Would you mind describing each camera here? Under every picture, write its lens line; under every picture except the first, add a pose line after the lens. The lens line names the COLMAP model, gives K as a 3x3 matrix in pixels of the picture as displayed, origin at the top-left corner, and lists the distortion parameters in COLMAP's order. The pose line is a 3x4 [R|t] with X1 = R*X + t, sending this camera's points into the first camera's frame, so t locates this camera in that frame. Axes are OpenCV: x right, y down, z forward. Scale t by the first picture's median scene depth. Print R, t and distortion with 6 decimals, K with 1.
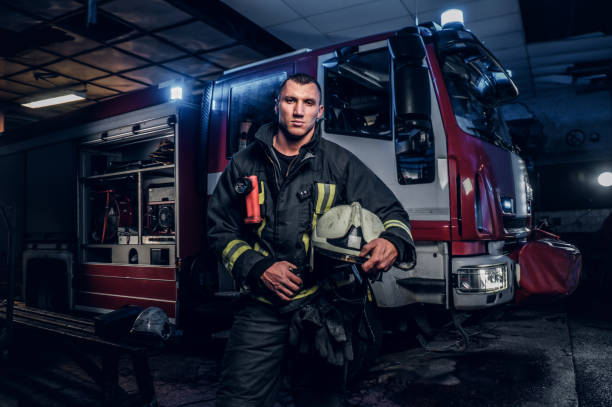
lens RADIAL K [[459.4, 0, 296.1], [0, 459.4, 217.4], [0, 0, 1]] dist [-0.003148, -0.001832]
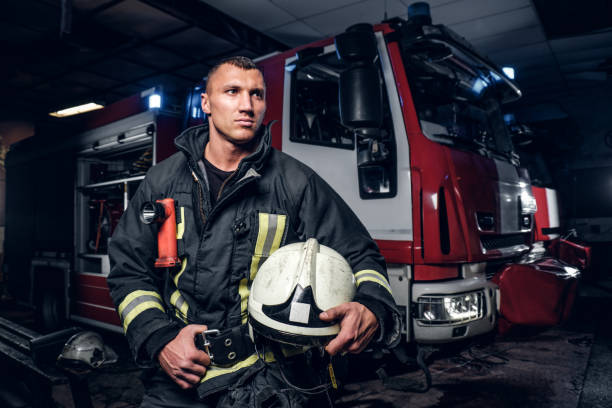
lens RADIAL K [[453.8, 0, 307.6], [0, 453.8, 211.0], [0, 0, 1]] dist [-0.009438, 0.000889]
pose [[0.995661, 0.001253, -0.093049, 0.151606], [-0.002549, 0.999901, -0.013811, -0.026421], [0.093023, 0.013988, 0.995566, 0.079399]]
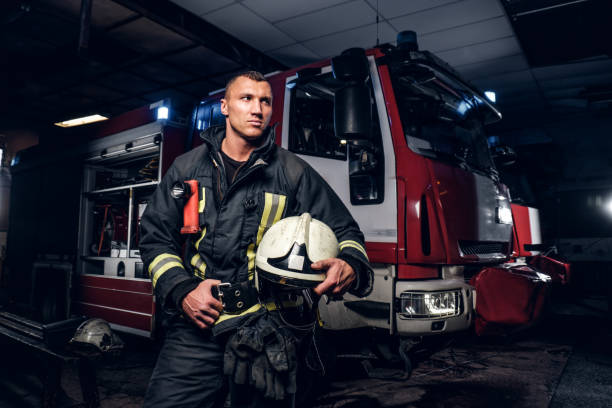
lens RADIAL K [[453.8, 0, 307.6], [0, 453.8, 211.0], [0, 0, 1]] dist [-0.009438, 0.000889]
pose [[0.996355, 0.024619, -0.081676, 0.157156], [-0.029348, 0.997931, -0.057204, 0.000435], [0.080099, 0.059393, 0.995016, 0.016069]]
